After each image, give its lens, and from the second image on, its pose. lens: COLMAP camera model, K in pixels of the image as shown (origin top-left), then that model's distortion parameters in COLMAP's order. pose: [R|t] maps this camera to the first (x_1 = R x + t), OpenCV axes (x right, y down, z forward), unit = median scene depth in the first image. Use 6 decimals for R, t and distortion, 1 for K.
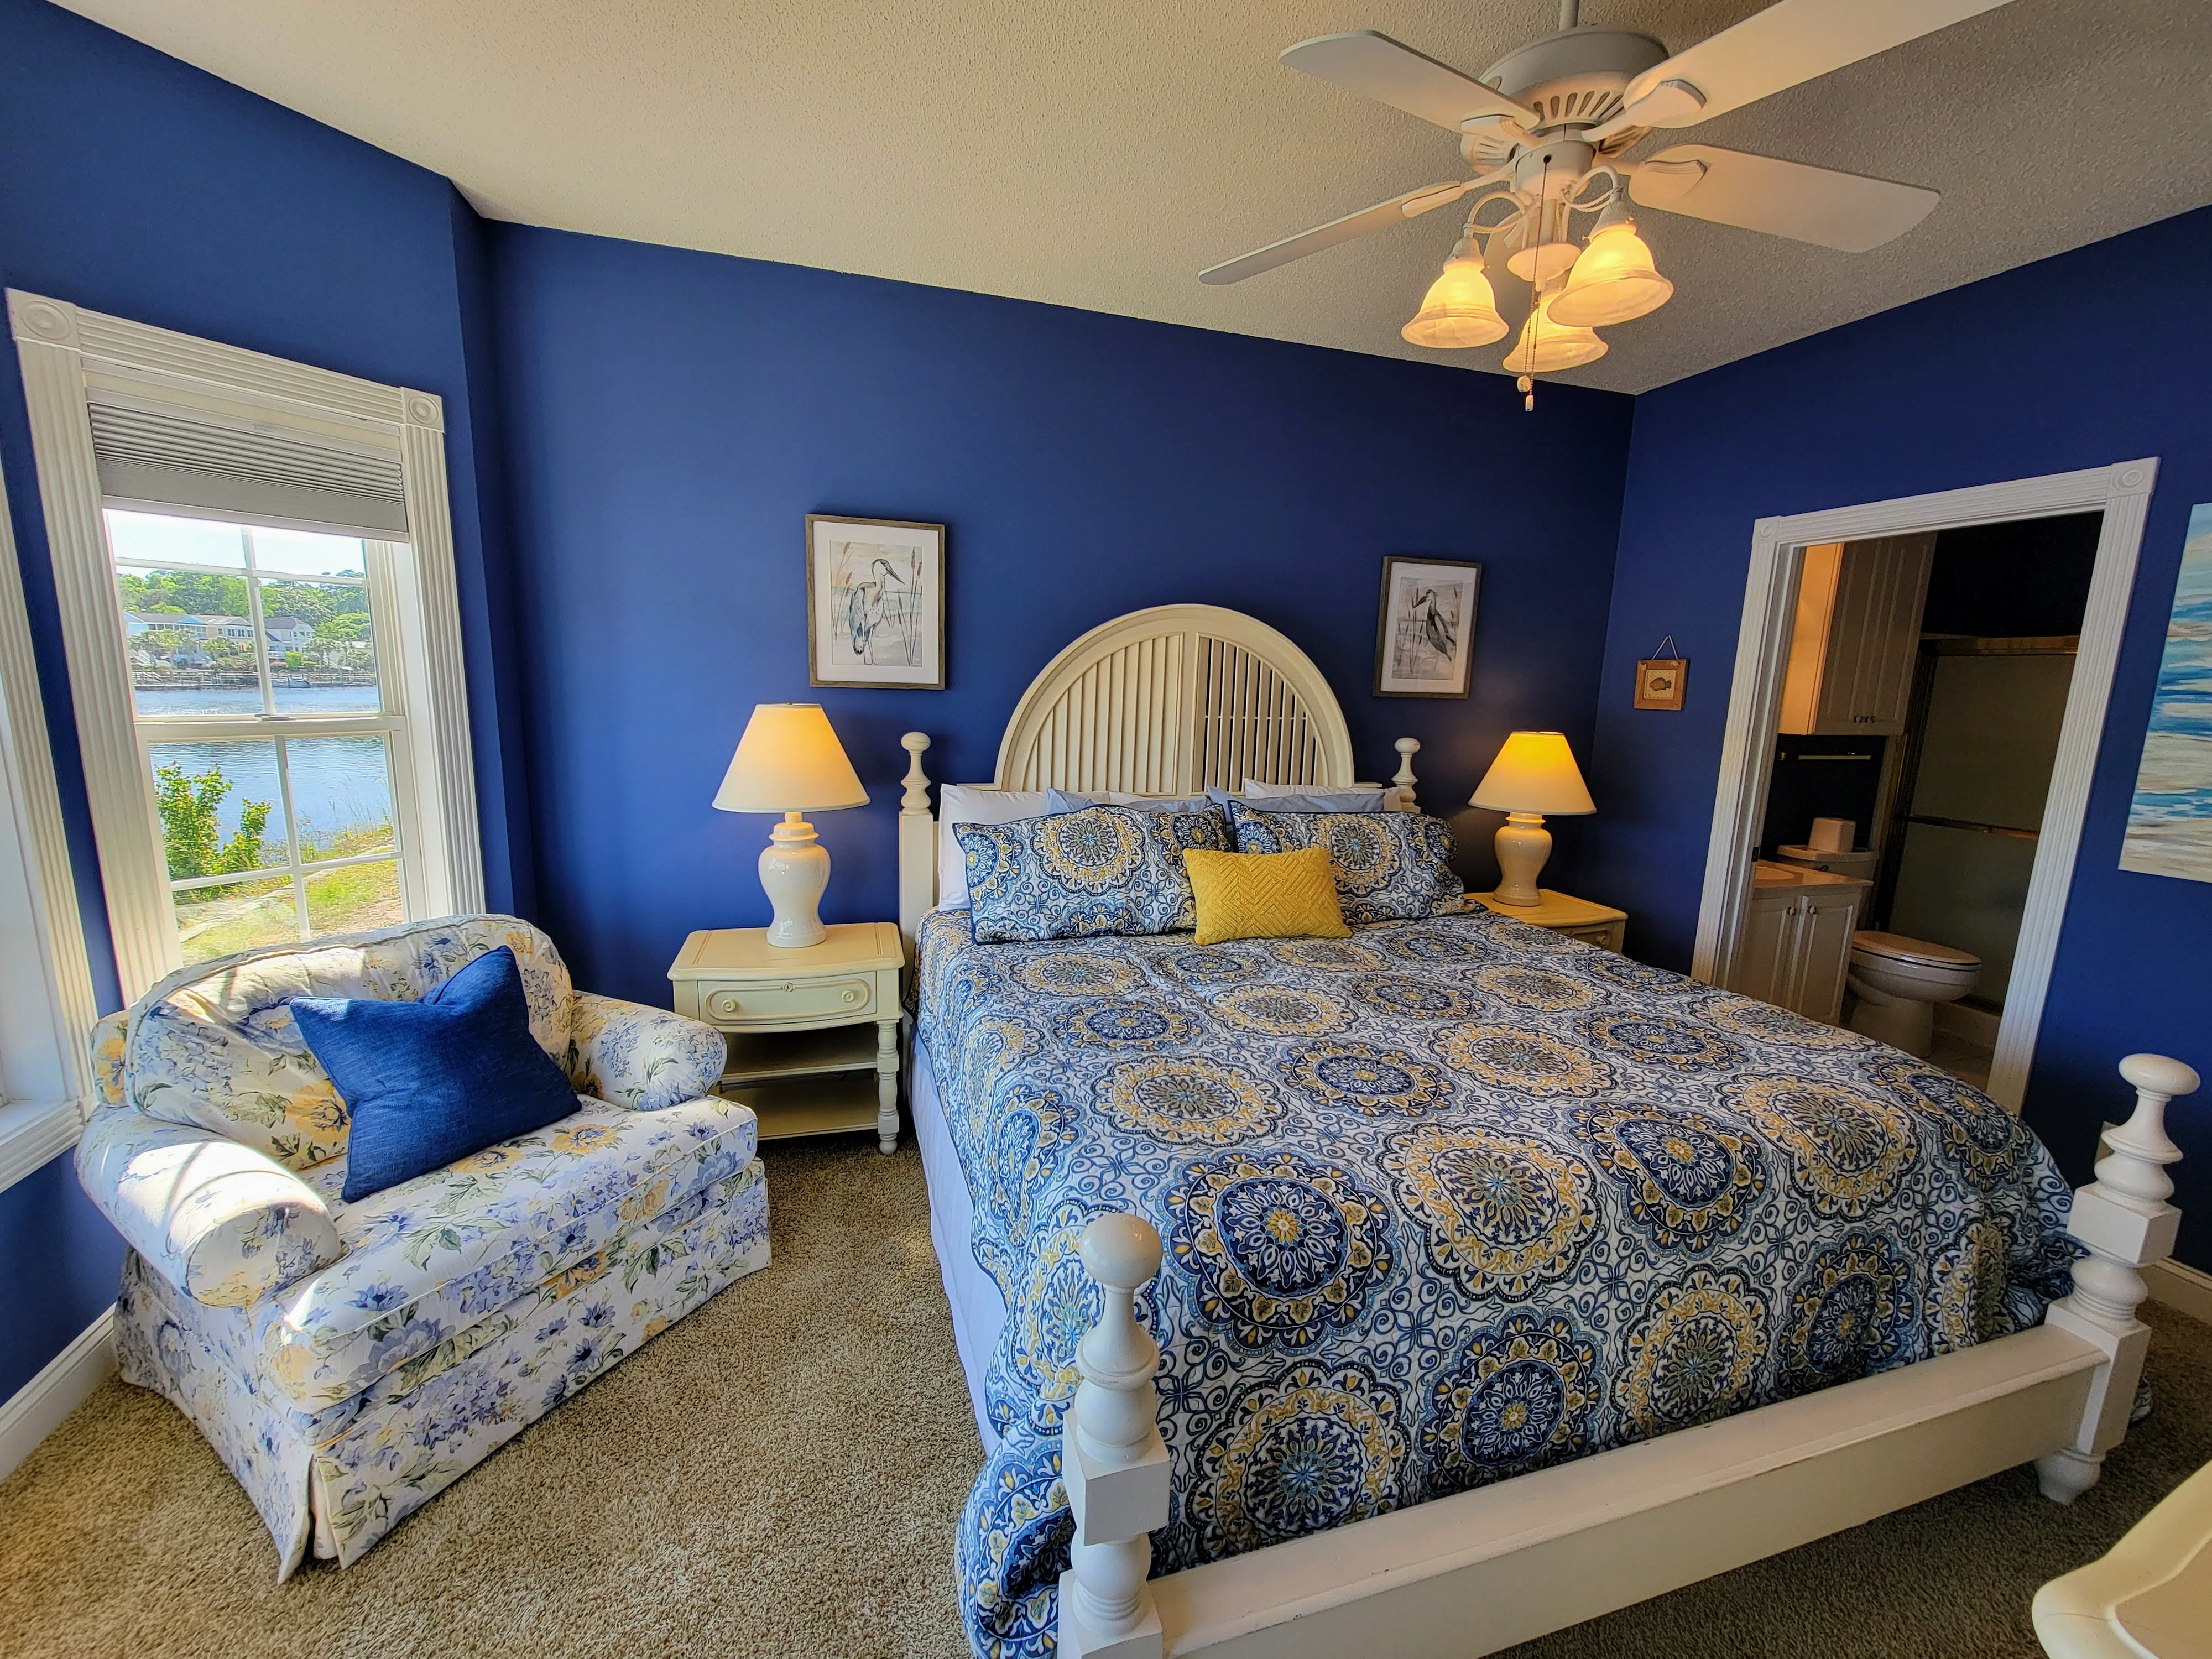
lens RADIAL K [[897.9, 0, 1093.5], [0, 897.9, 834.1], [0, 0, 1]] dist [-0.001673, -0.001026]
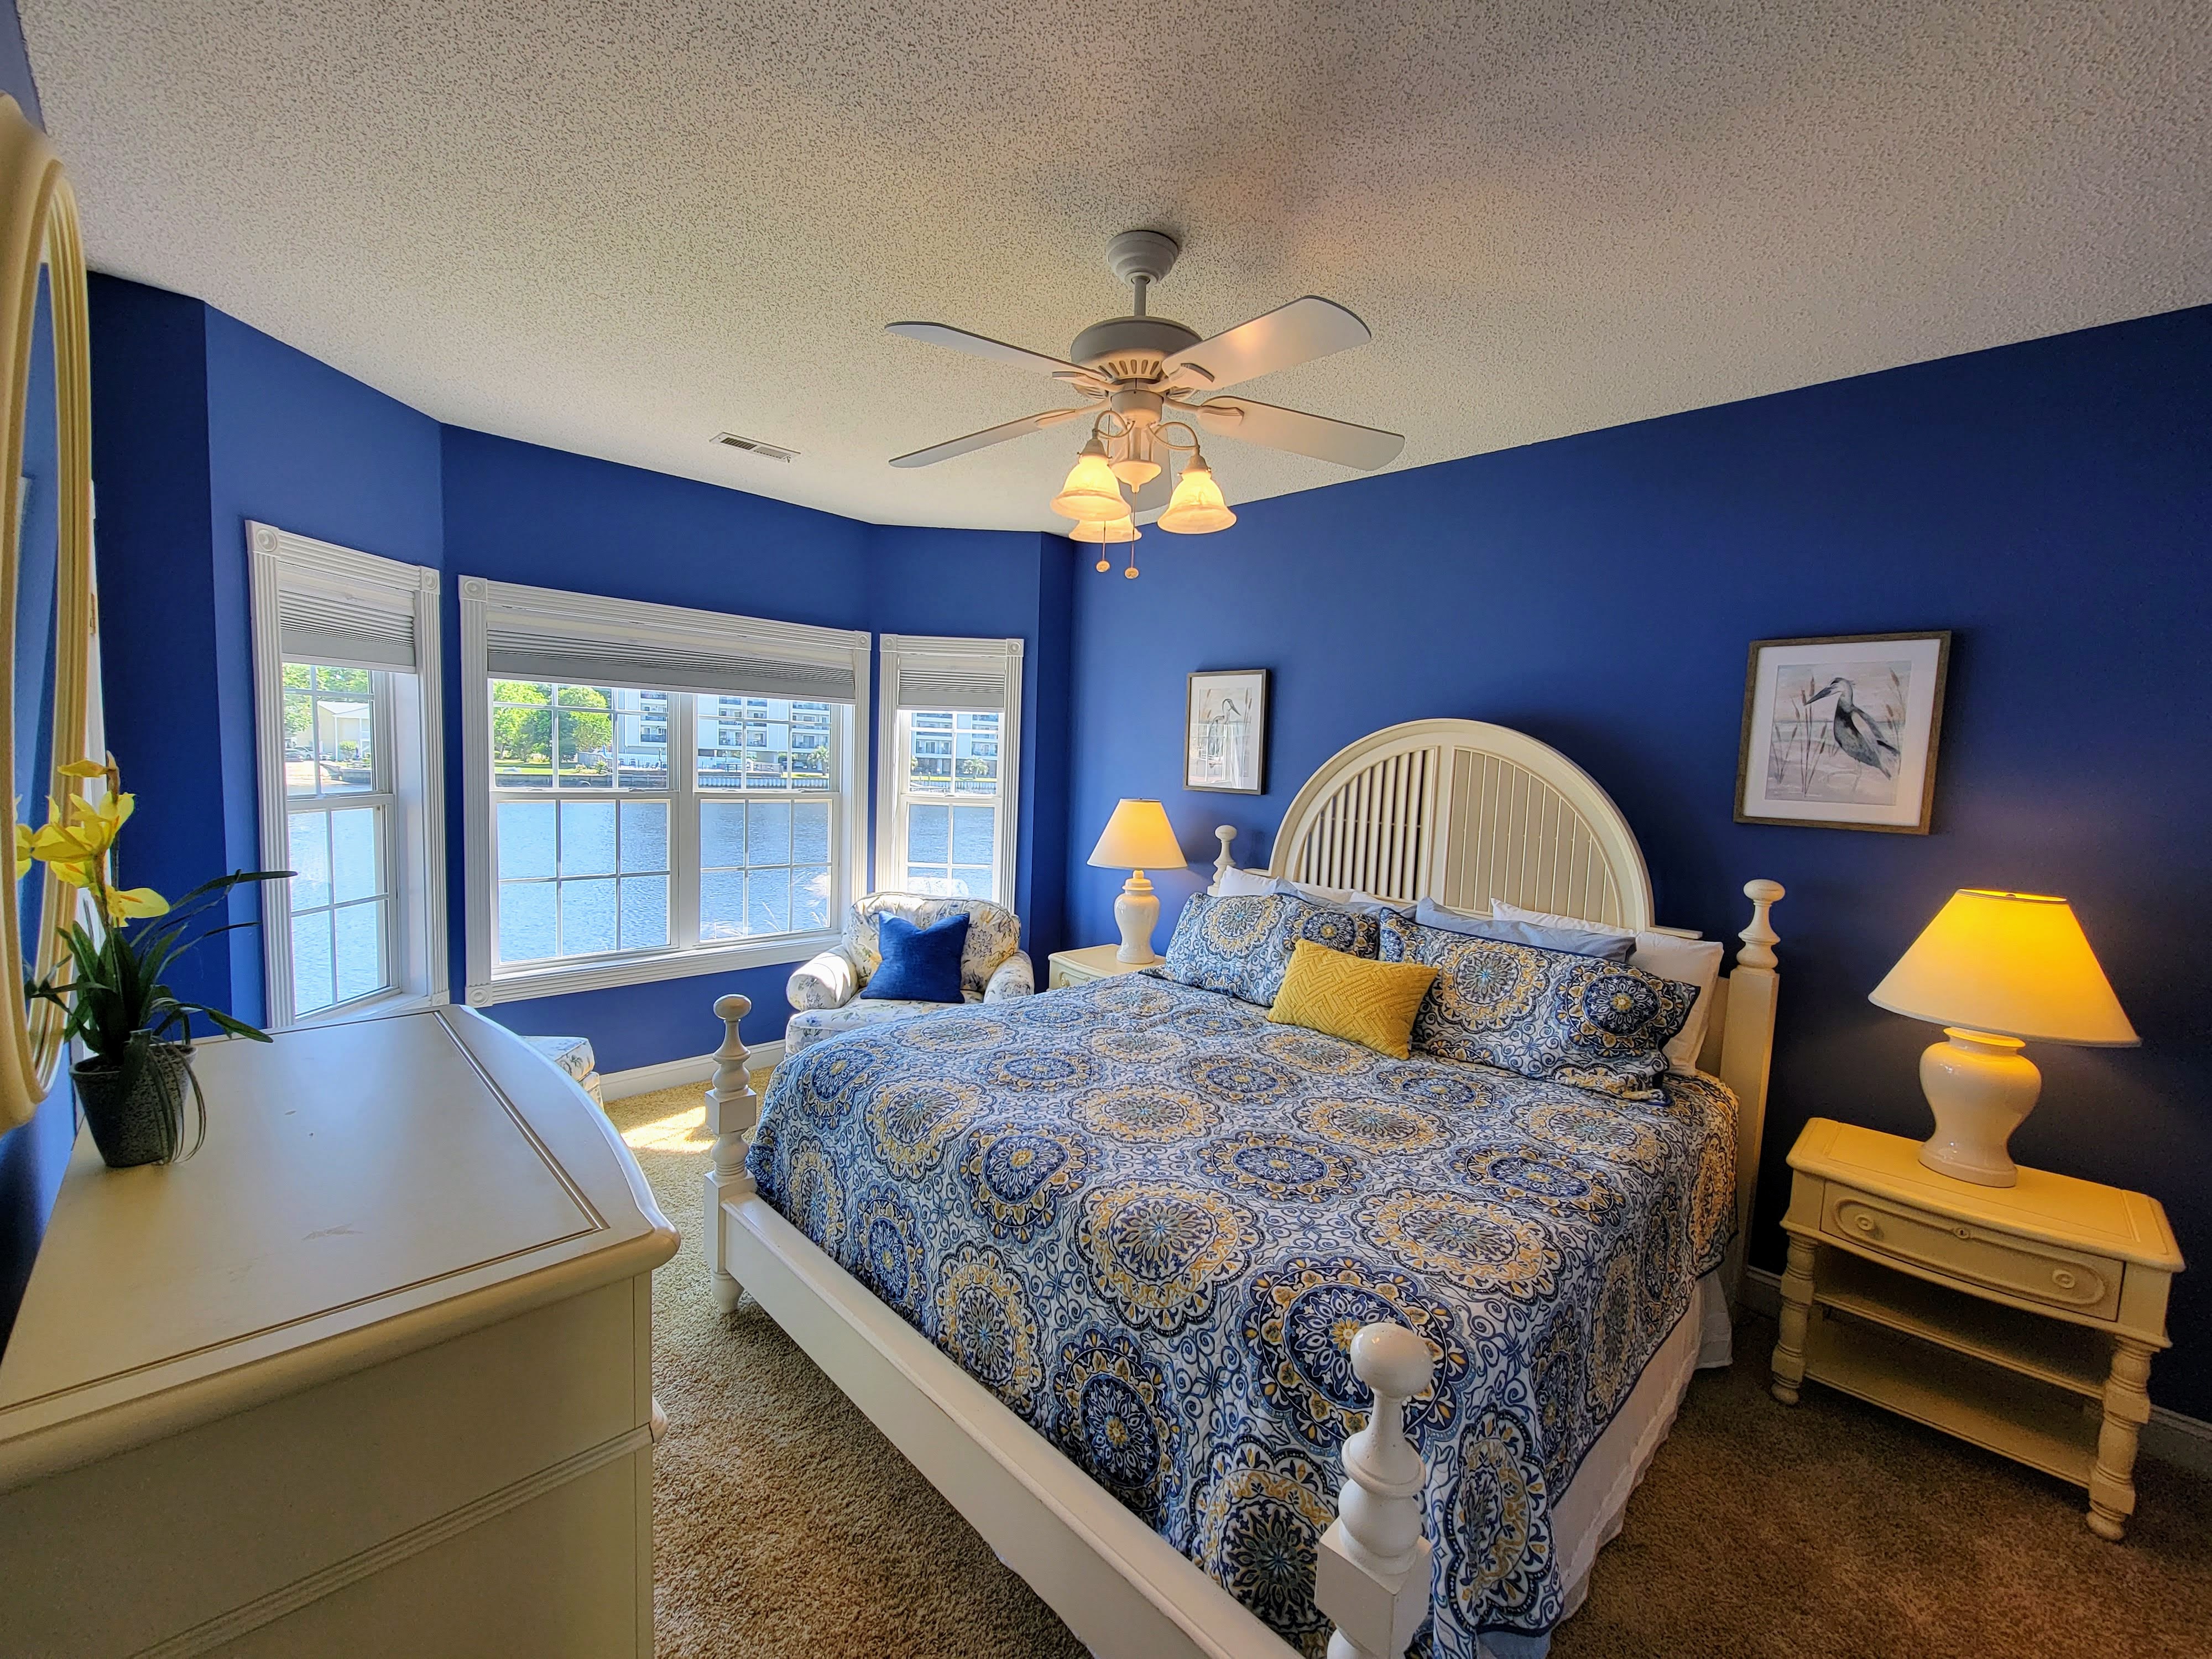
lens RADIAL K [[908.1, 0, 1106.0], [0, 908.1, 829.5], [0, 0, 1]] dist [-0.002448, -0.000603]
pose [[0.468494, 0.059033, -0.881492, 0.963750], [-0.177871, 0.983636, -0.028661, -0.040510], [0.865376, 0.170219, 0.471328, 0.237483]]
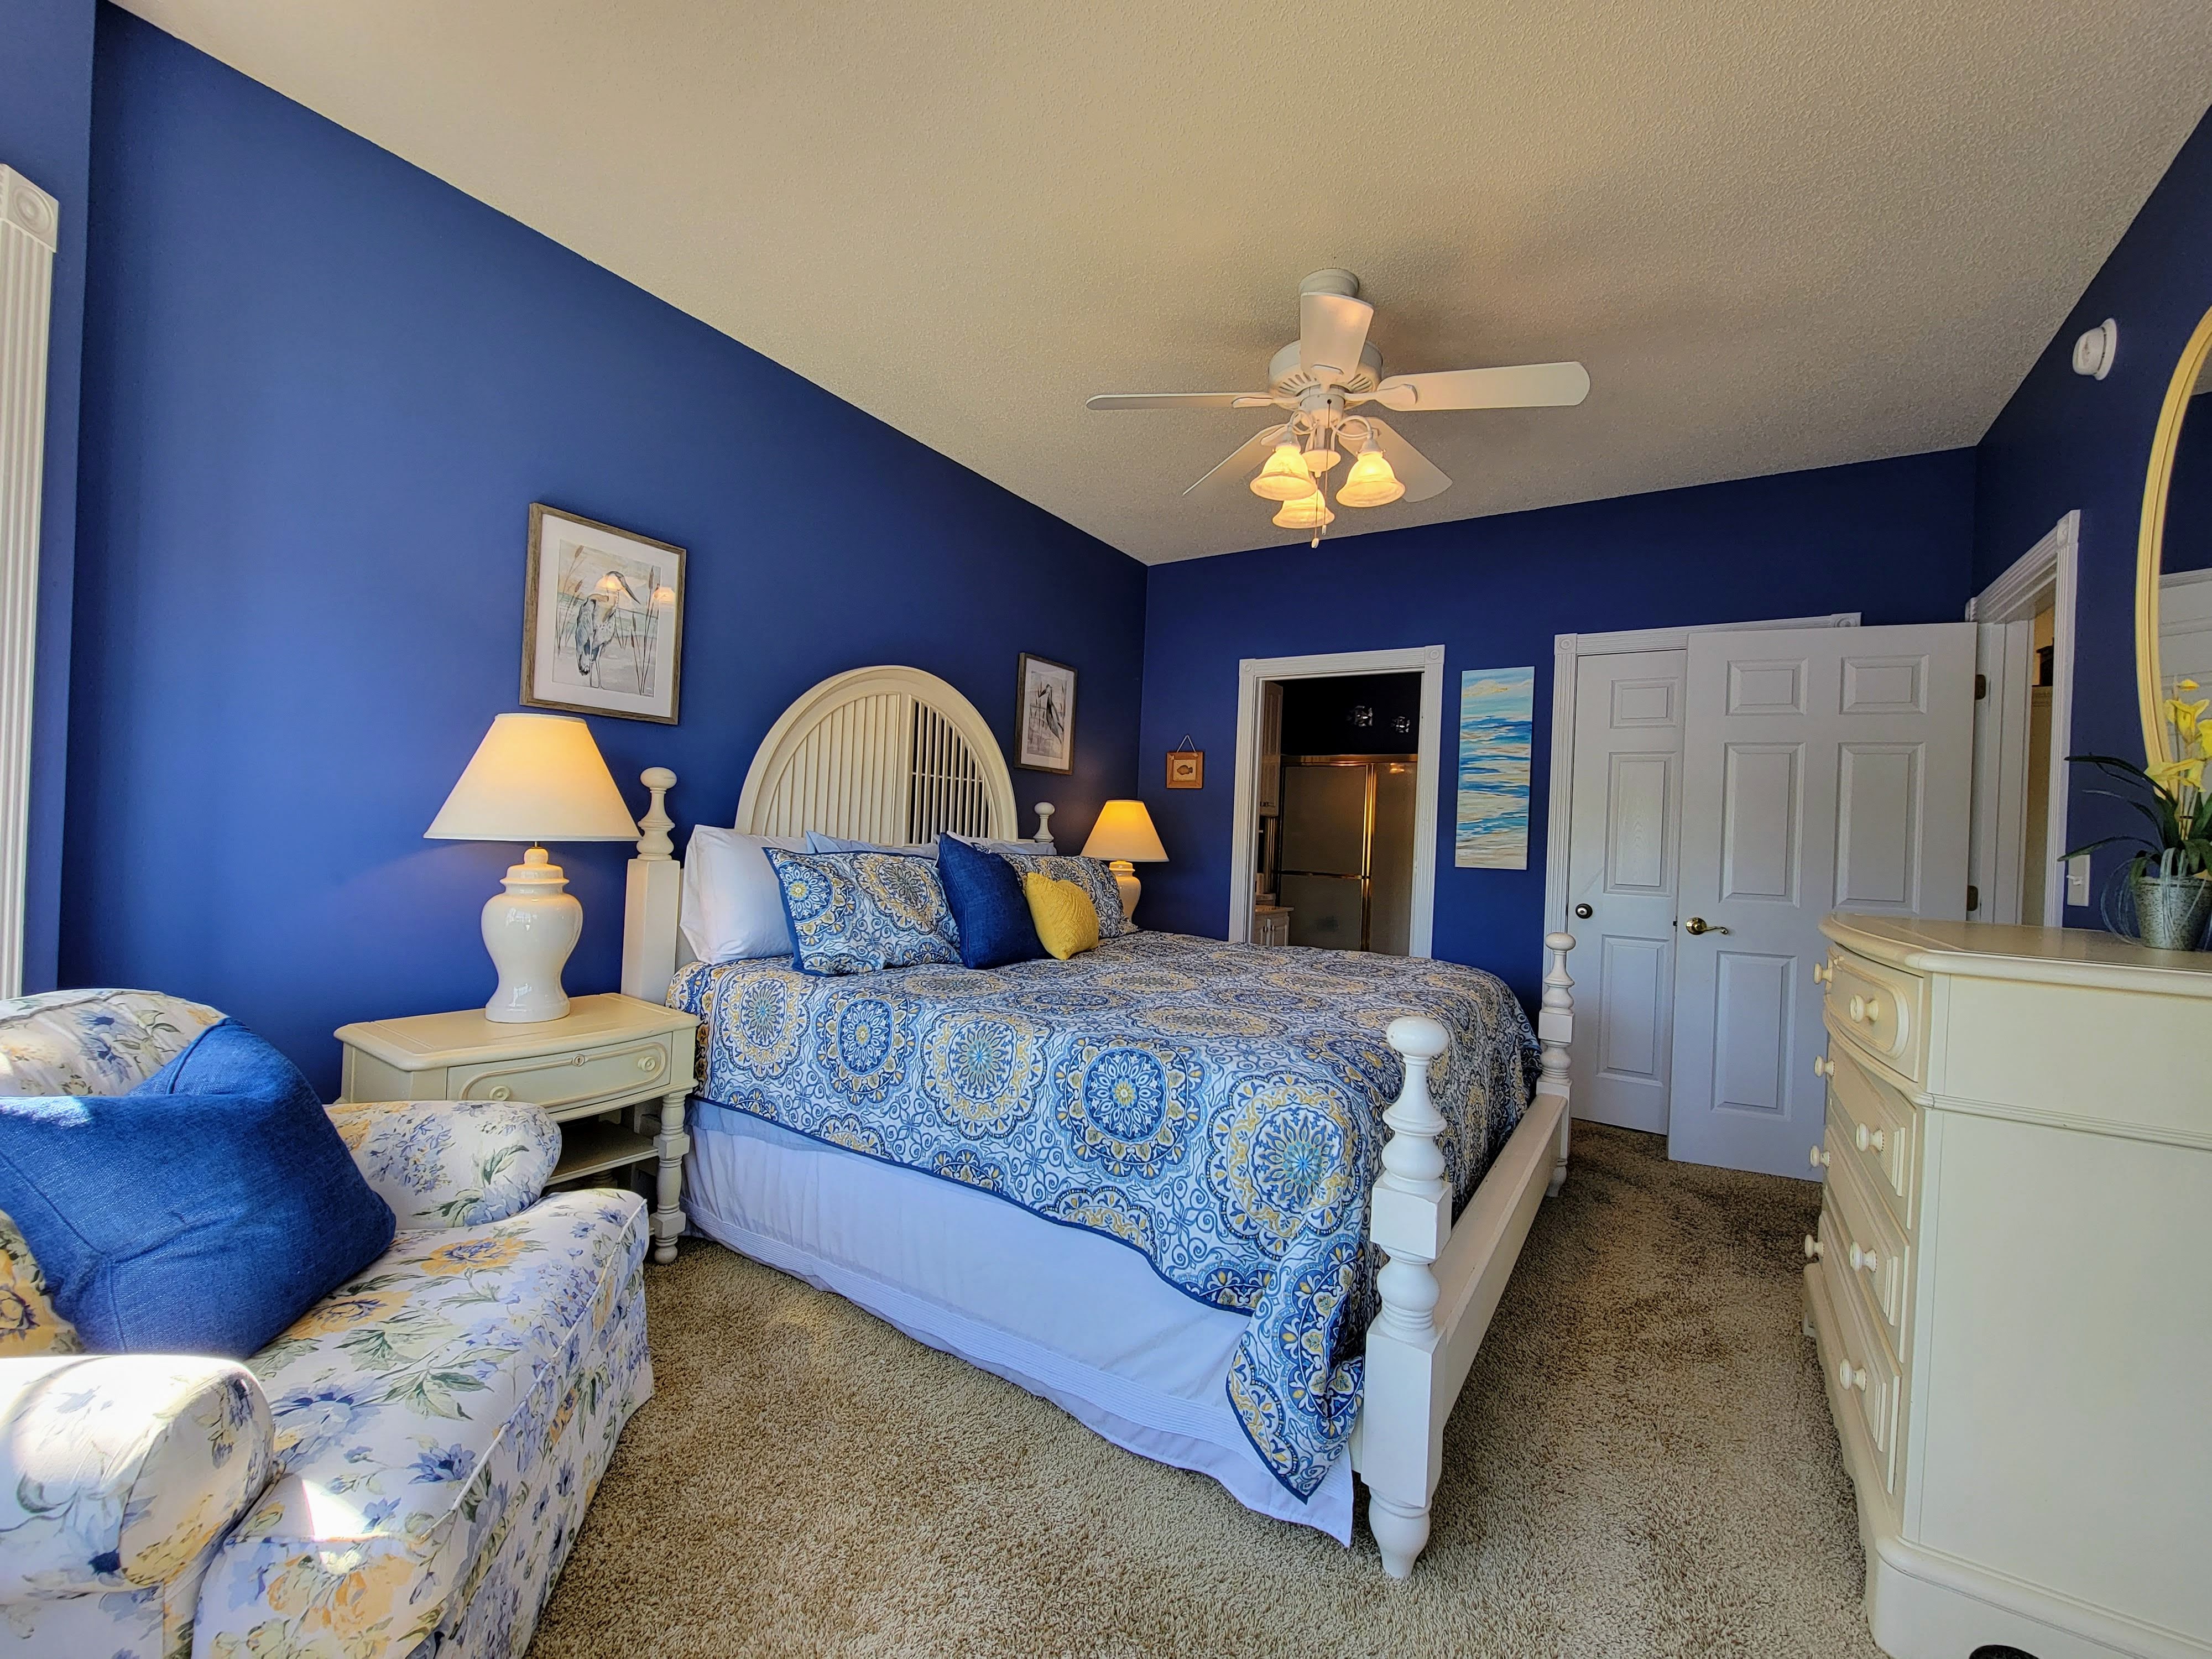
lens RADIAL K [[897.9, 0, 1093.5], [0, 897.9, 834.1], [0, 0, 1]] dist [-0.001673, -0.001026]
pose [[0.771004, 0.003764, 0.636819, -0.464456], [0.086941, 0.989998, -0.111112, 0.093797], [-0.630868, 0.141033, 0.762965, 0.070017]]
